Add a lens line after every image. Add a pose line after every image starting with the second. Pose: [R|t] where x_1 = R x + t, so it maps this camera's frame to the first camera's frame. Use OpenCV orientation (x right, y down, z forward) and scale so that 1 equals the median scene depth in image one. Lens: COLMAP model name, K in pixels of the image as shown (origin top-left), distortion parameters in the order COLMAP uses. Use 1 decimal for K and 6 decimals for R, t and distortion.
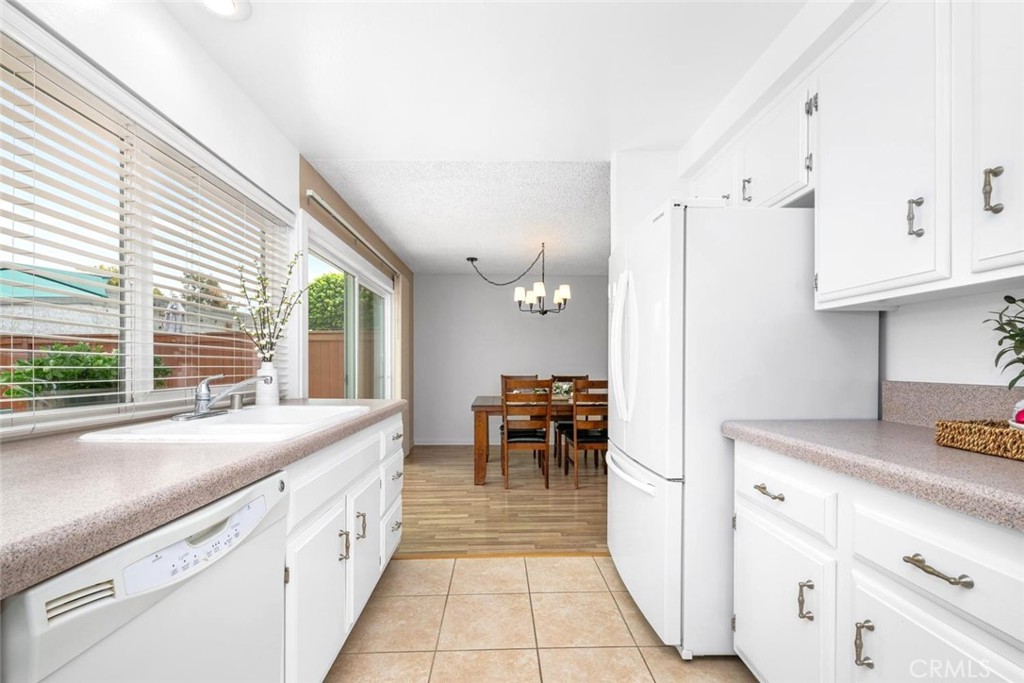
lens RADIAL K [[417.3, 0, 506.0], [0, 417.3, 363.3], [0, 0, 1]] dist [-0.003287, -0.000110]
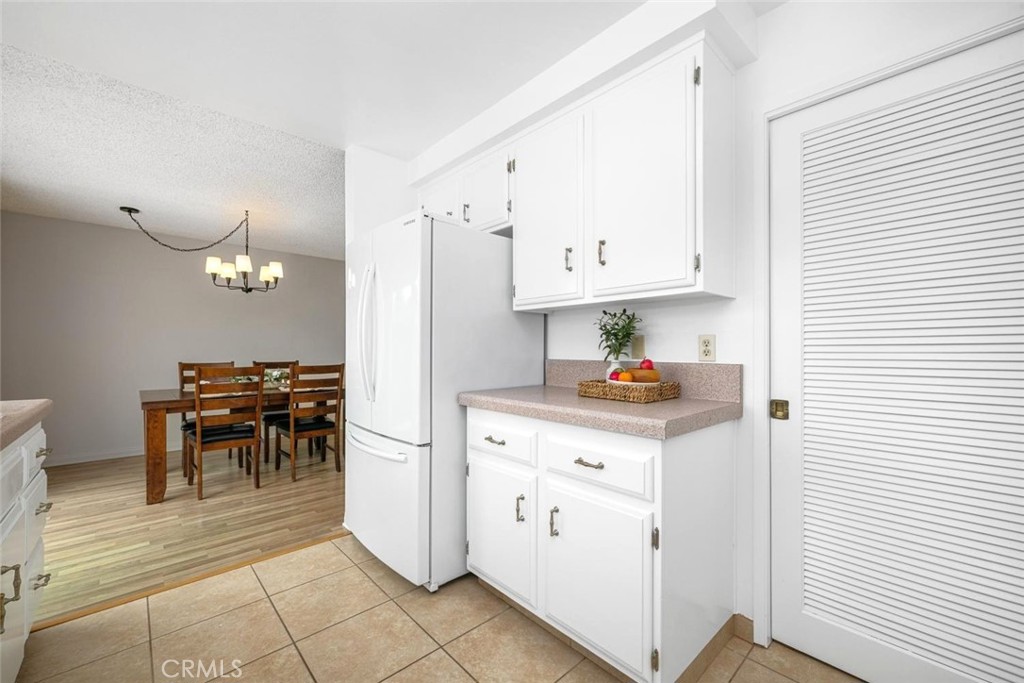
lens RADIAL K [[417.3, 0, 509.8], [0, 417.3, 346.6], [0, 0, 1]] dist [-0.003287, -0.000110]
pose [[0.747831, 0.003238, 0.663881, -0.189844], [-0.000551, 0.999991, -0.004256, 0.001438], [-0.663889, 0.002816, 0.747826, -0.053960]]
